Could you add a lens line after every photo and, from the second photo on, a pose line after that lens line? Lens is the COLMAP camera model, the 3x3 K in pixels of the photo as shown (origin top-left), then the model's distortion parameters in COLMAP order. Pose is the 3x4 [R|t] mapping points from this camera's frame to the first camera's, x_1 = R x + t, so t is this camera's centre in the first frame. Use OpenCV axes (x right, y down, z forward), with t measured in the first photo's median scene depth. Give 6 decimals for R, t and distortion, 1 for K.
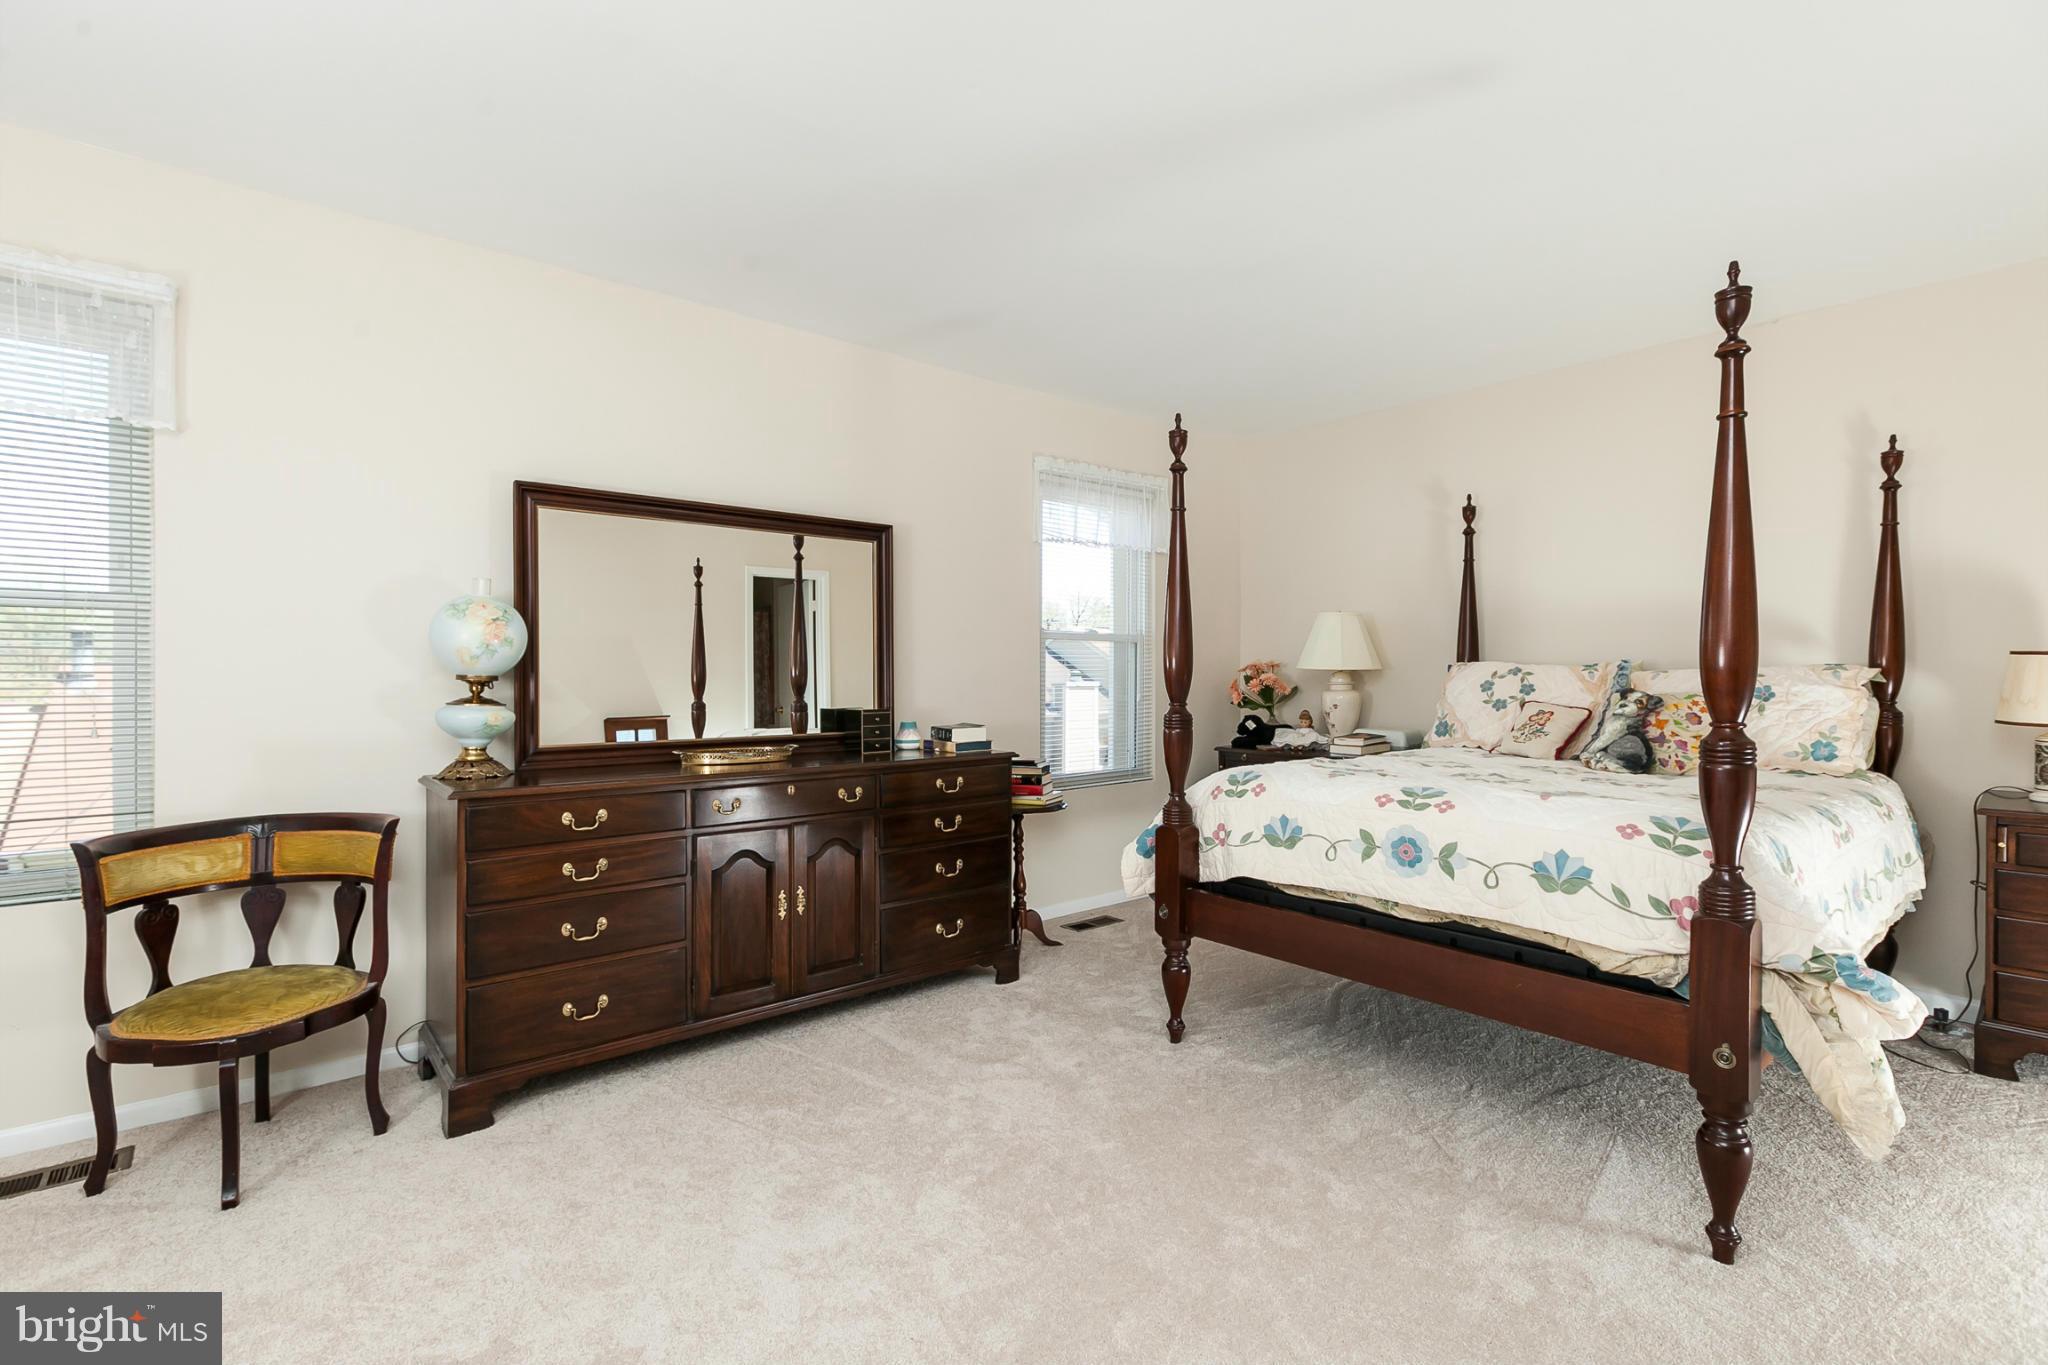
lens RADIAL K [[908.7, 0, 1030.1], [0, 908.7, 674.6], [0, 0, 1]] dist [0.002200, -0.001670]
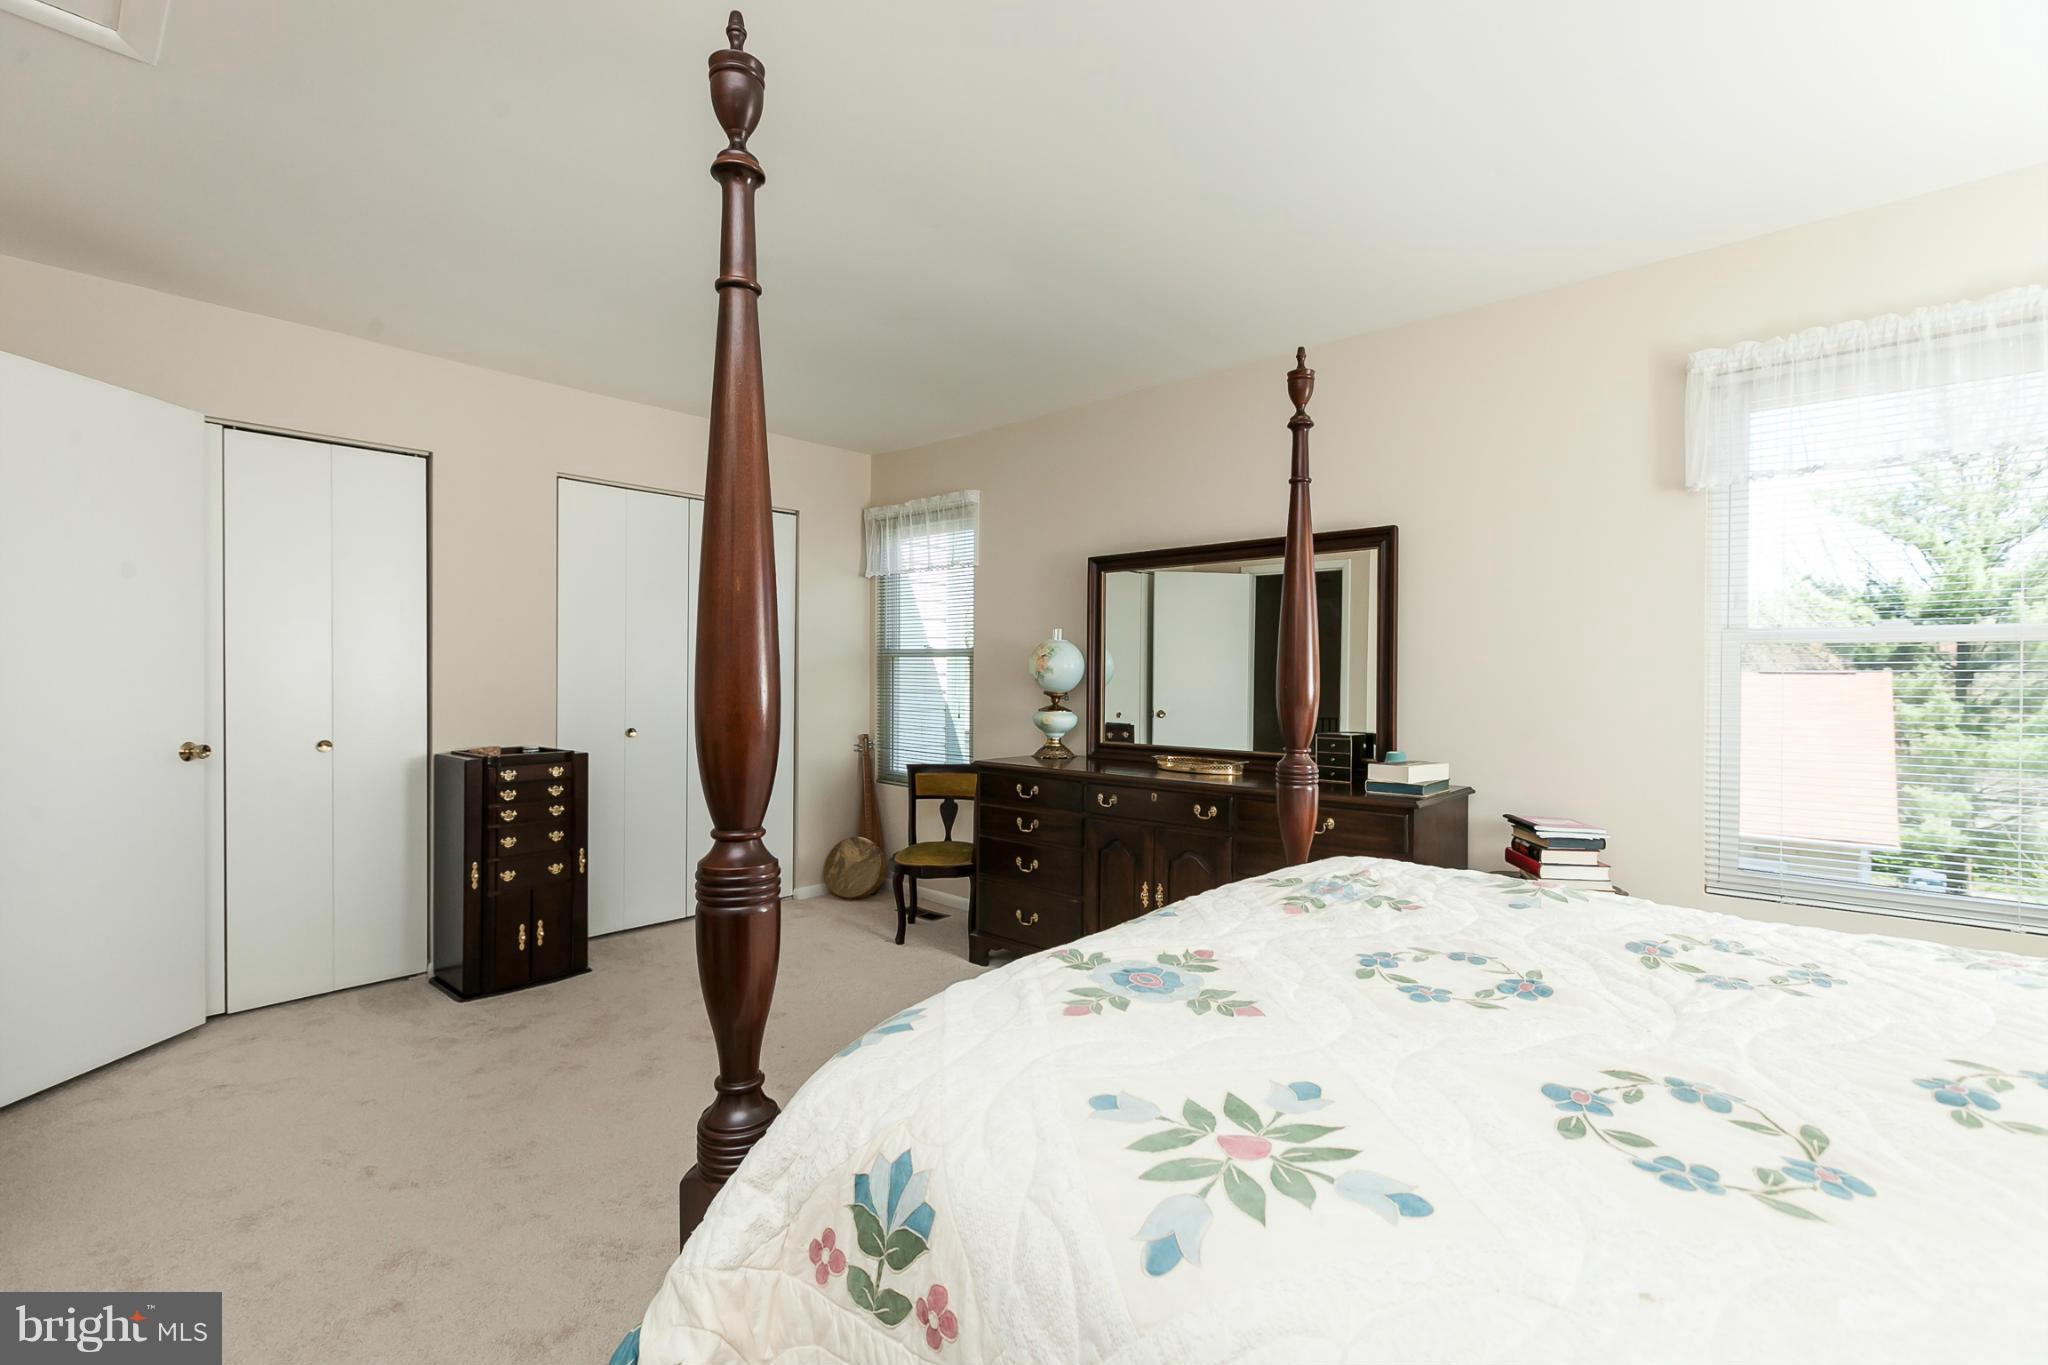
lens RADIAL K [[908.7, 0, 1029.9], [0, 908.7, 674.0], [0, 0, 1]] dist [0.002200, -0.001670]
pose [[0.136286, -0.012469, -0.990591, 1.051510], [-0.022989, 0.999612, -0.015746, -0.003435], [0.990403, 0.024918, 0.135946, 0.875321]]
